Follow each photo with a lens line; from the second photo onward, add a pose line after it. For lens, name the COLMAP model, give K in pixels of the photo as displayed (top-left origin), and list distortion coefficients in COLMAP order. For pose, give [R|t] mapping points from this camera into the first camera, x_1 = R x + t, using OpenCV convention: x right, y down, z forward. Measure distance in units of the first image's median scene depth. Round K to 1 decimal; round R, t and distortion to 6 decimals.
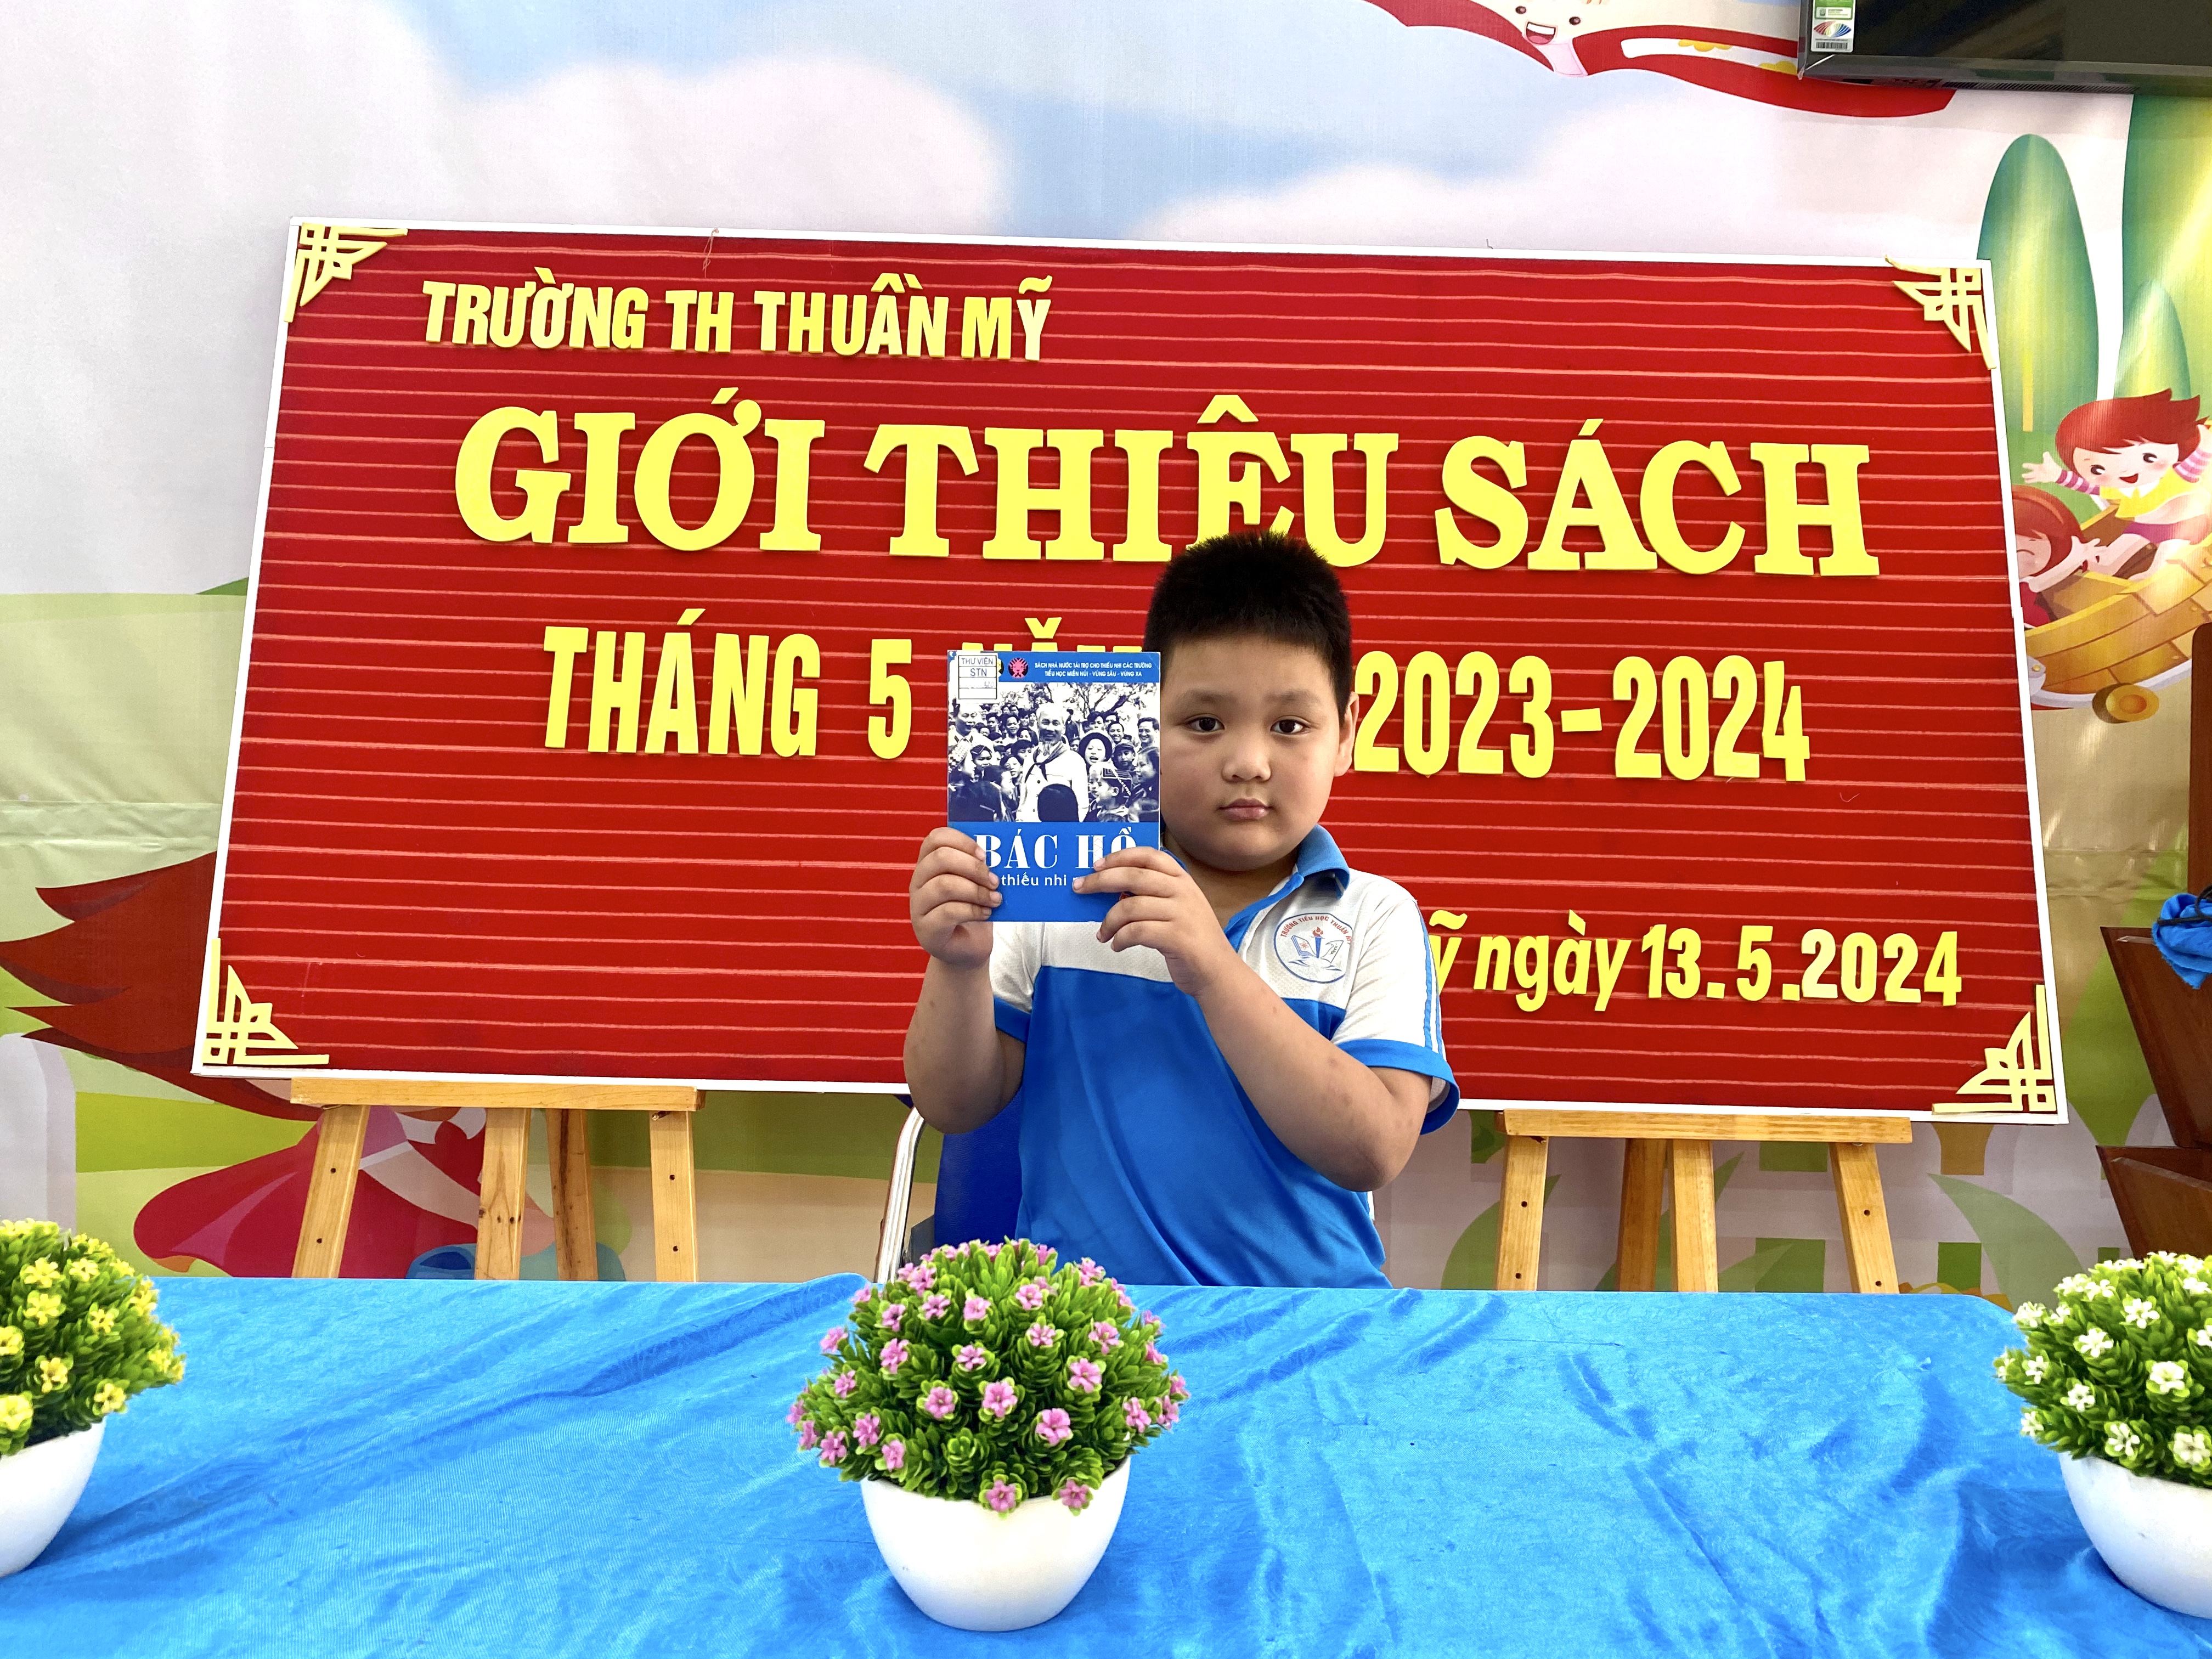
lens RADIAL K [[1687.7, 0, 1098.9], [0, 1687.7, 824.2], [0, 0, 1]] dist [0.018465, -0.012982]
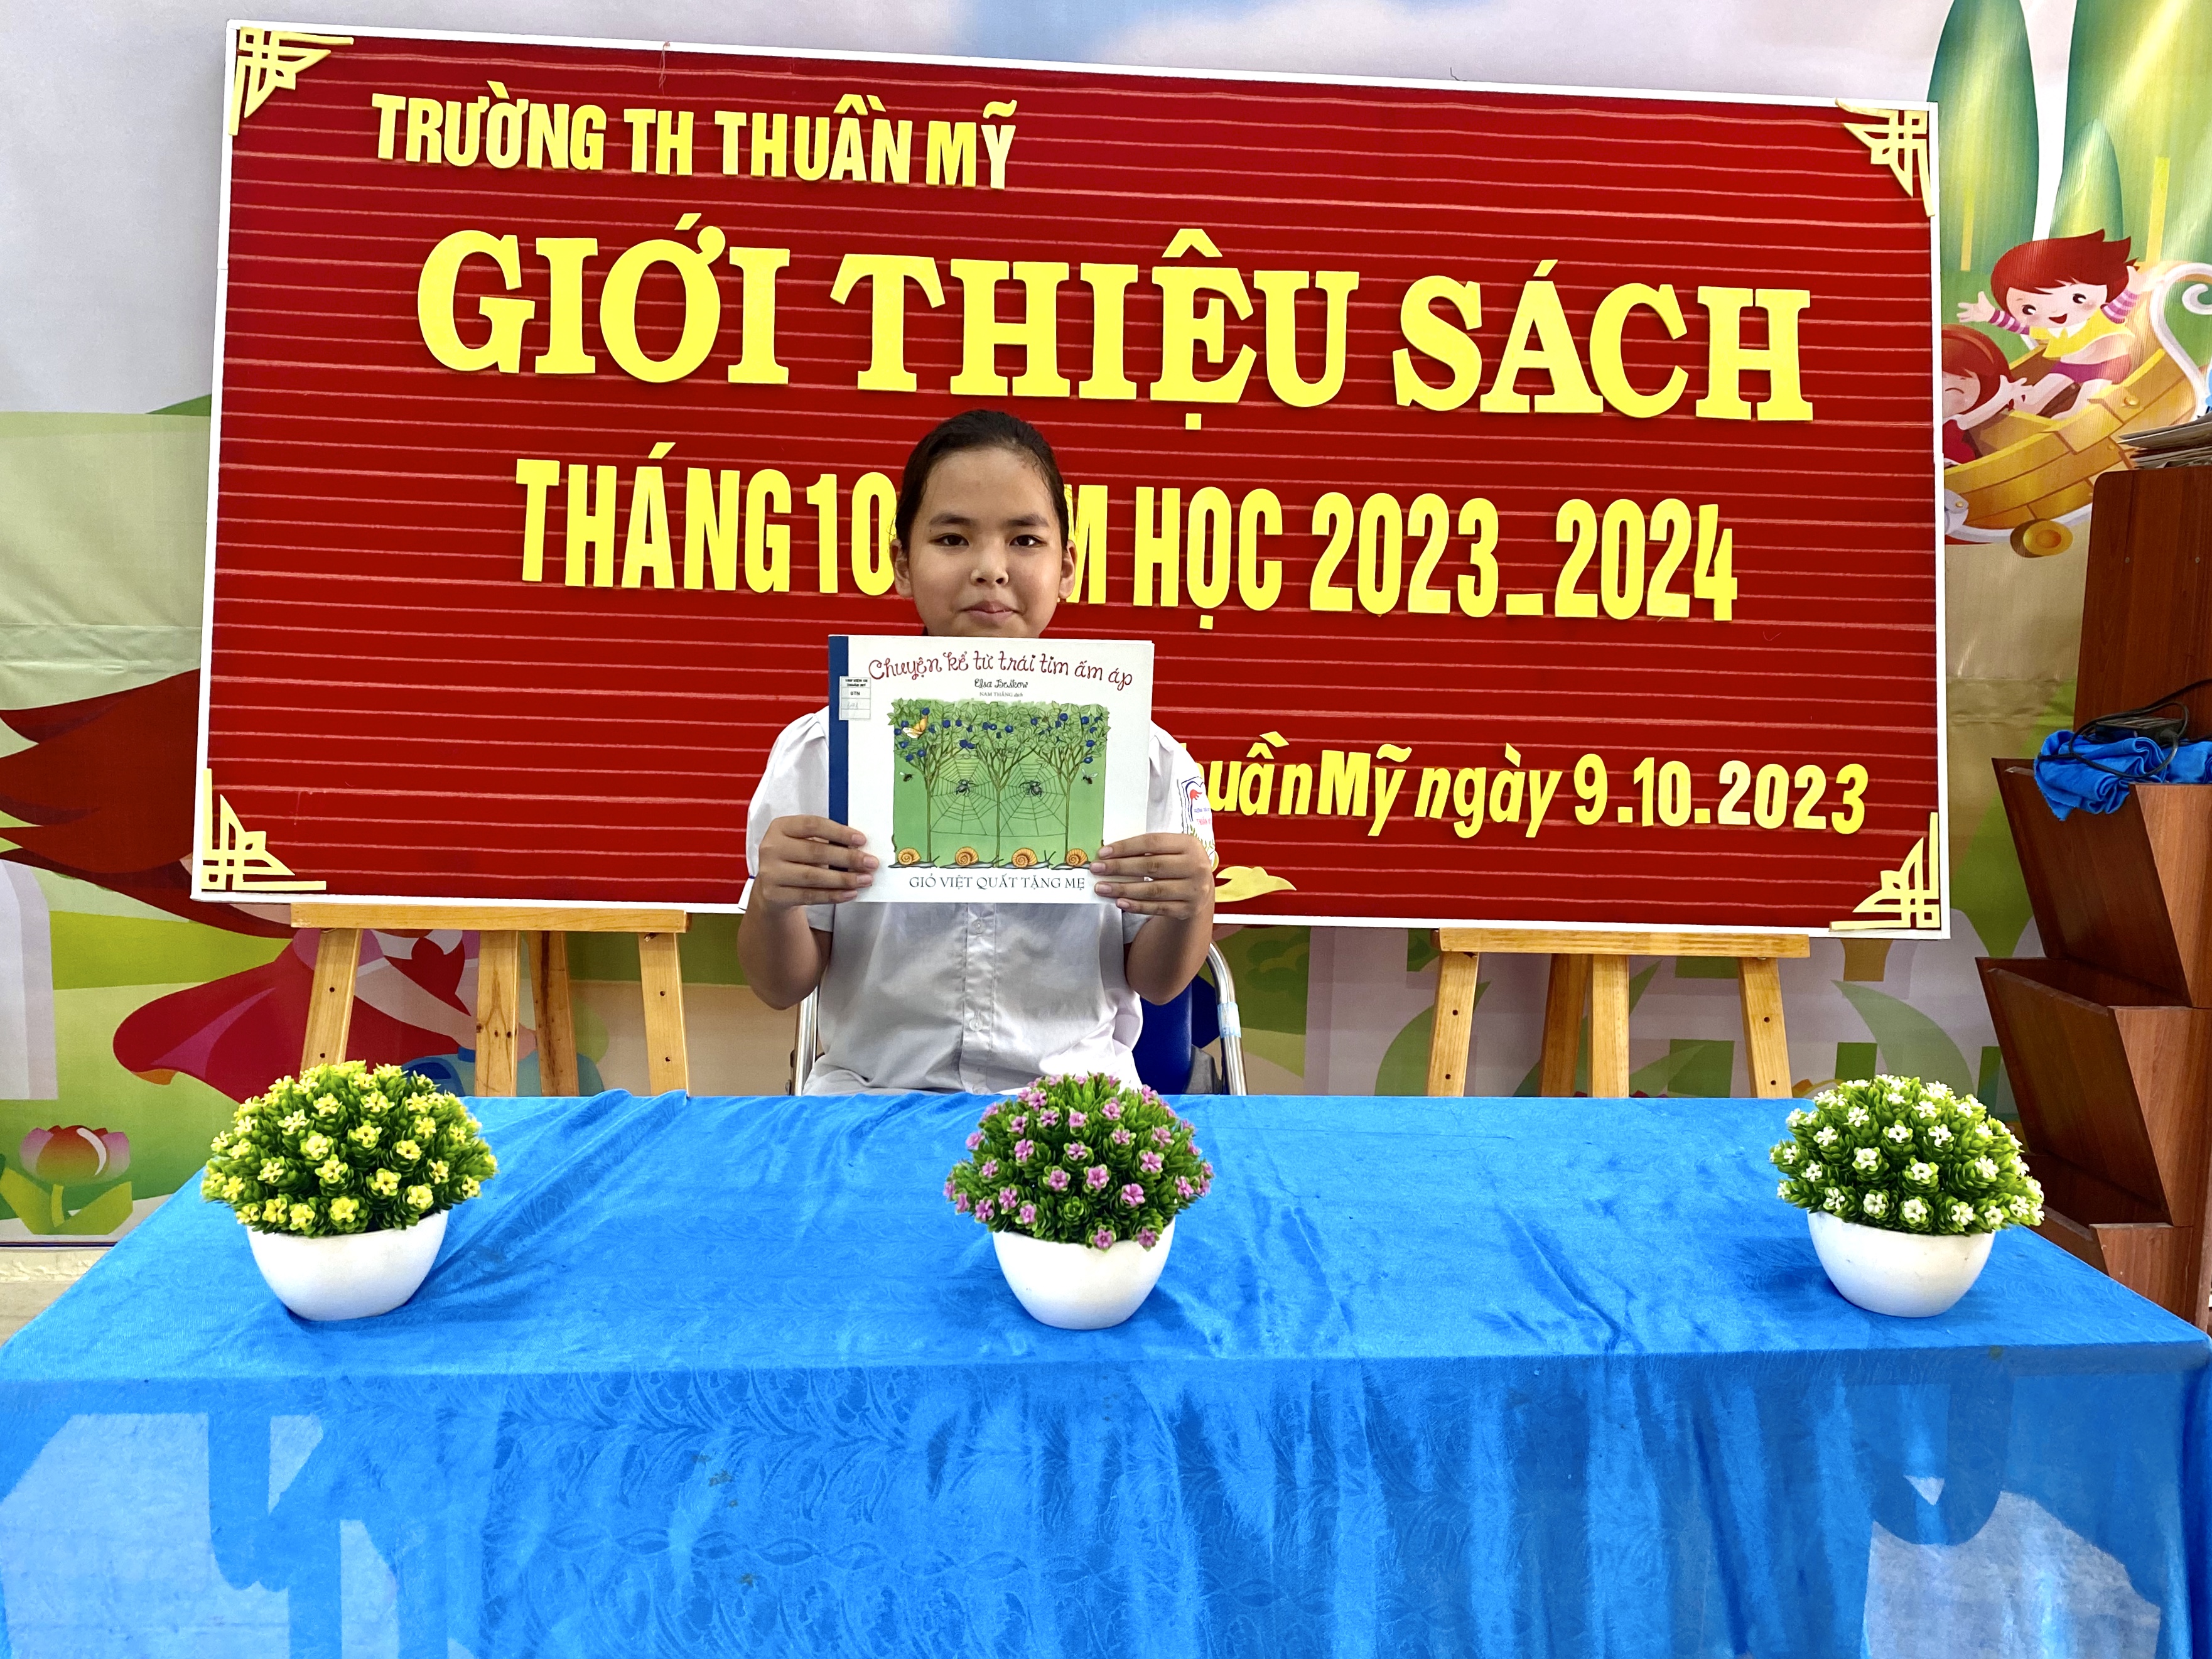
lens RADIAL K [[1916.6, 0, 1107.6], [0, 1916.6, 810.7], [0, 0, 1]] dist [0.031586, -0.045349]
pose [[0.998371, -0.000388, 0.057053, -0.040176], [-0.006817, 0.992002, 0.126038, -0.054884], [-0.056645, -0.126222, 0.990383, -0.178940]]
